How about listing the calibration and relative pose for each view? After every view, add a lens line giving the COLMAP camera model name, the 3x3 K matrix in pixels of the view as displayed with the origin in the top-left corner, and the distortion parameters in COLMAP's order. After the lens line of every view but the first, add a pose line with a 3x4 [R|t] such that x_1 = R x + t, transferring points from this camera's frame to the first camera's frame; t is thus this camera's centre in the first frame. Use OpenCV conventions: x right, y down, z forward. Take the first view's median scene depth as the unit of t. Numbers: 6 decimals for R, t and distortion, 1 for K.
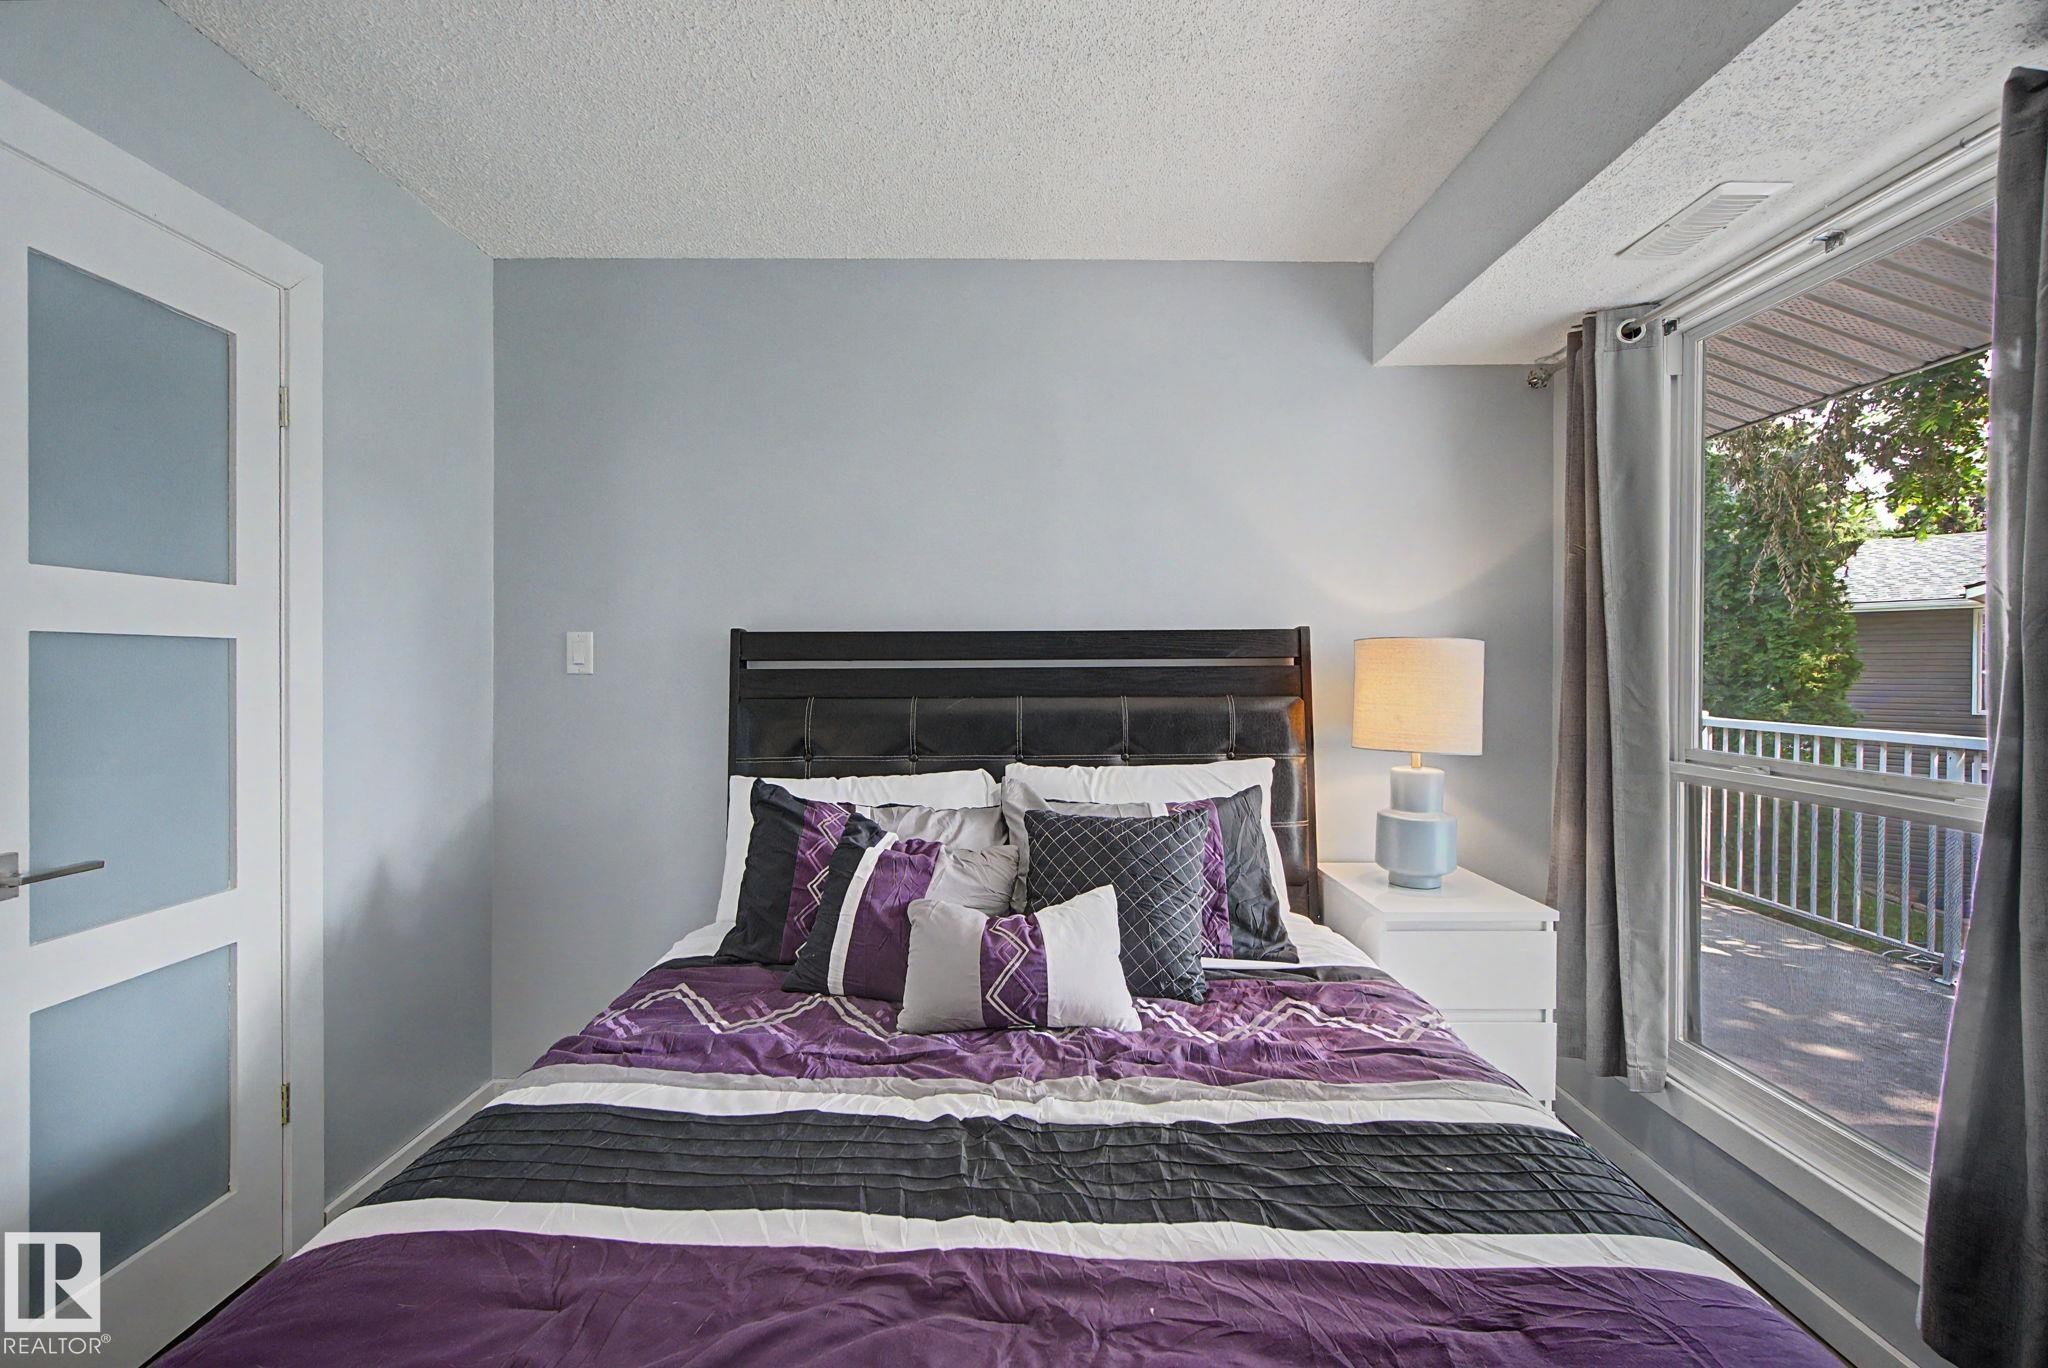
lens RADIAL K [[883.8, 0, 1025.2], [0, 883.8, 673.4], [0, 0, 1]] dist [0.001163, 0.000311]
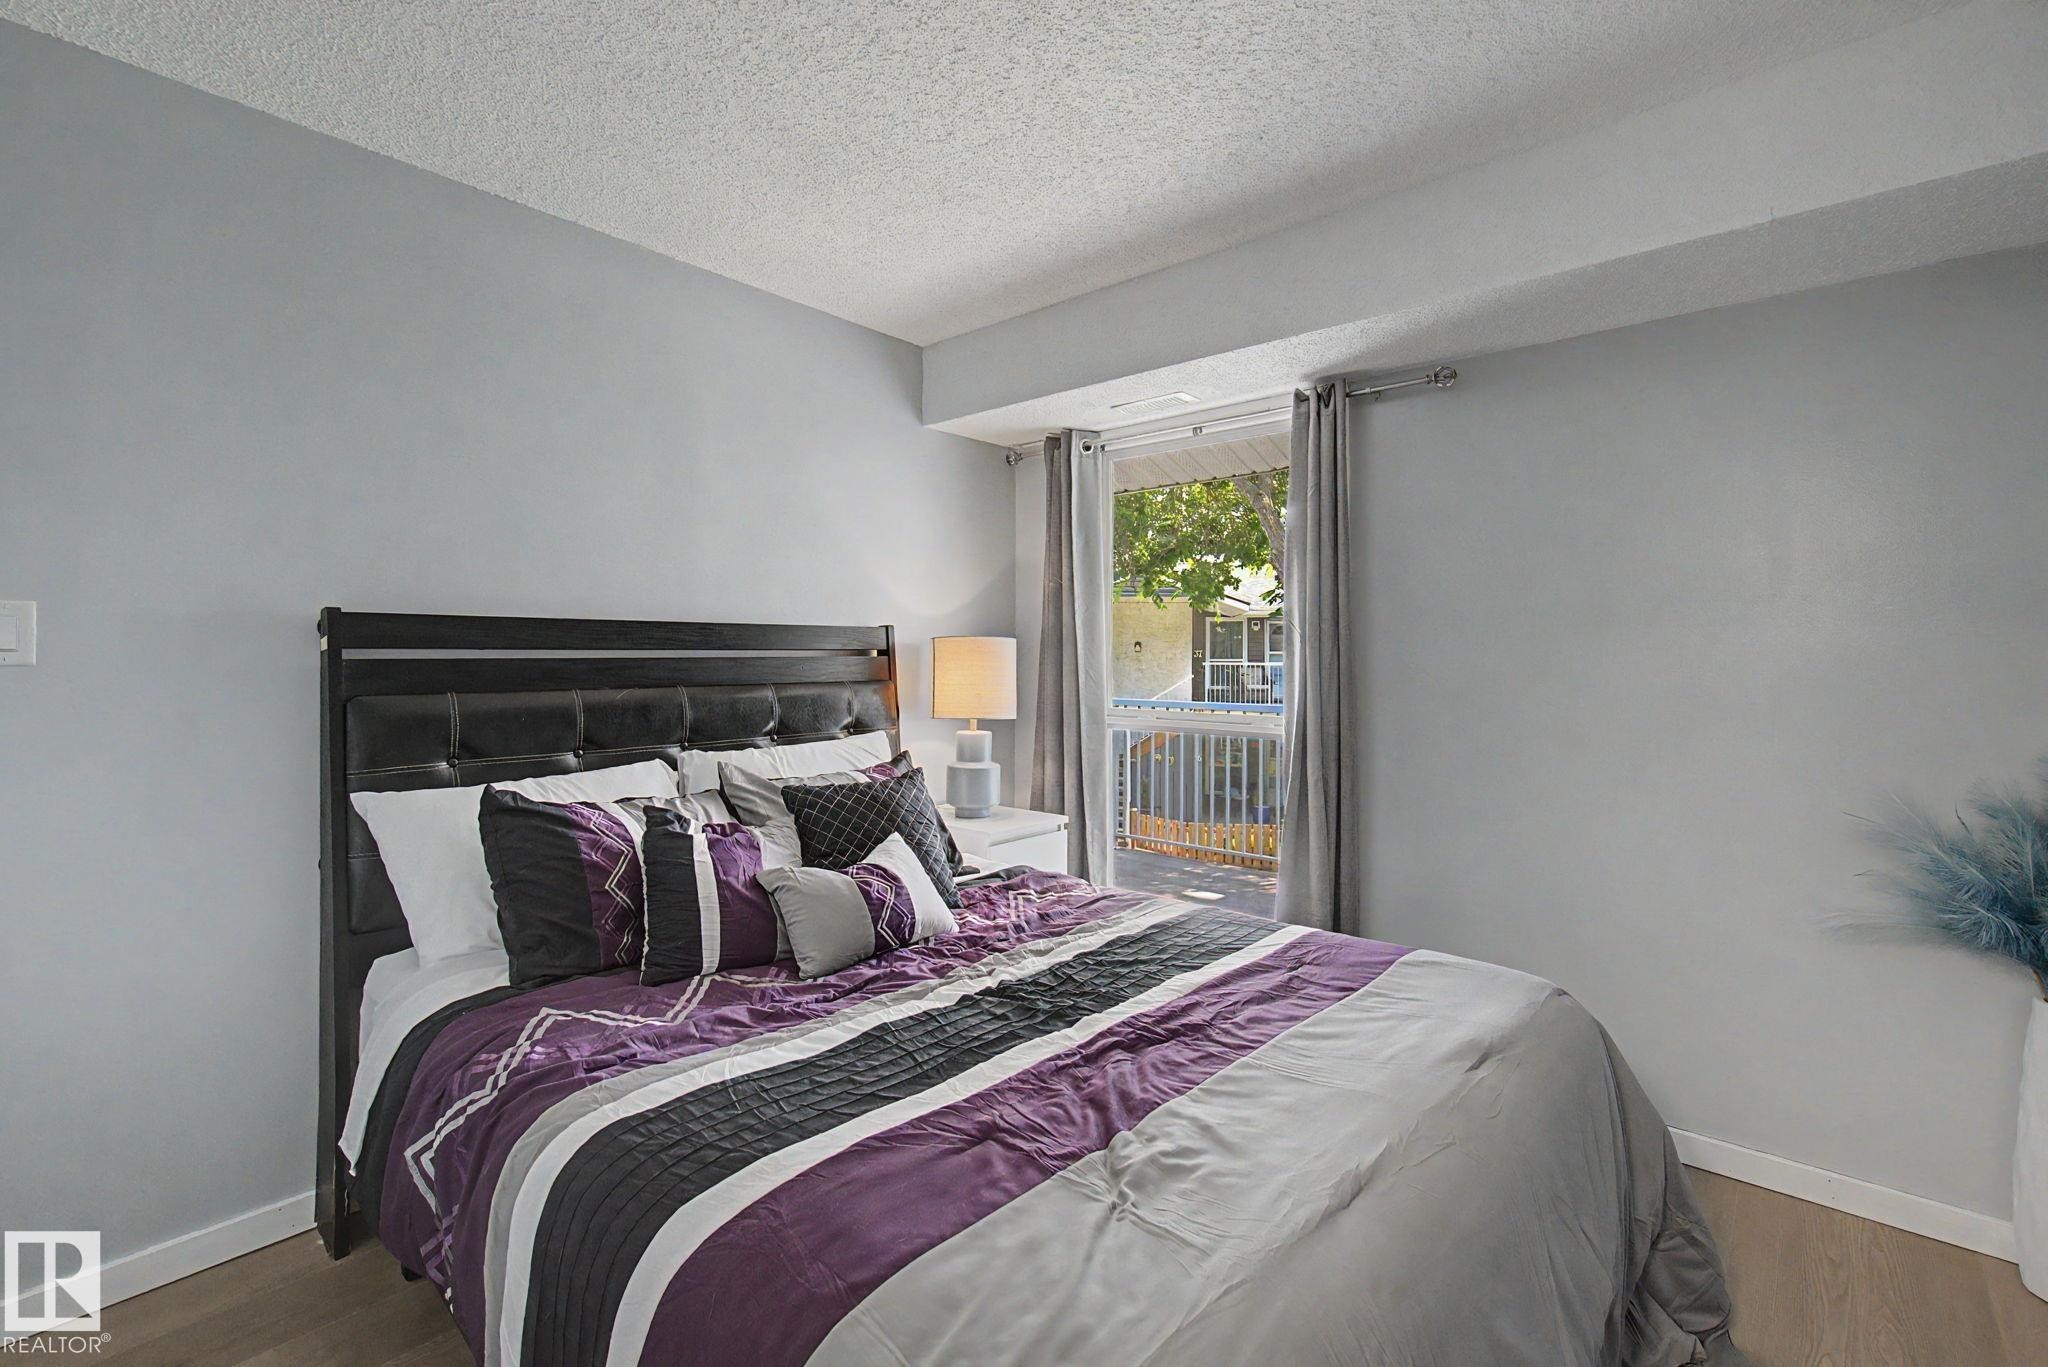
lens RADIAL K [[892.0, 0, 1021.4], [0, 892.0, 651.7], [0, 0, 1]] dist [-0.002950, -0.000041]
pose [[0.667002, 0.005491, 0.745036, -0.671335], [0.002582, 0.999950, -0.009681, -0.003052], [-0.745051, 0.008381, 0.666954, 0.022974]]
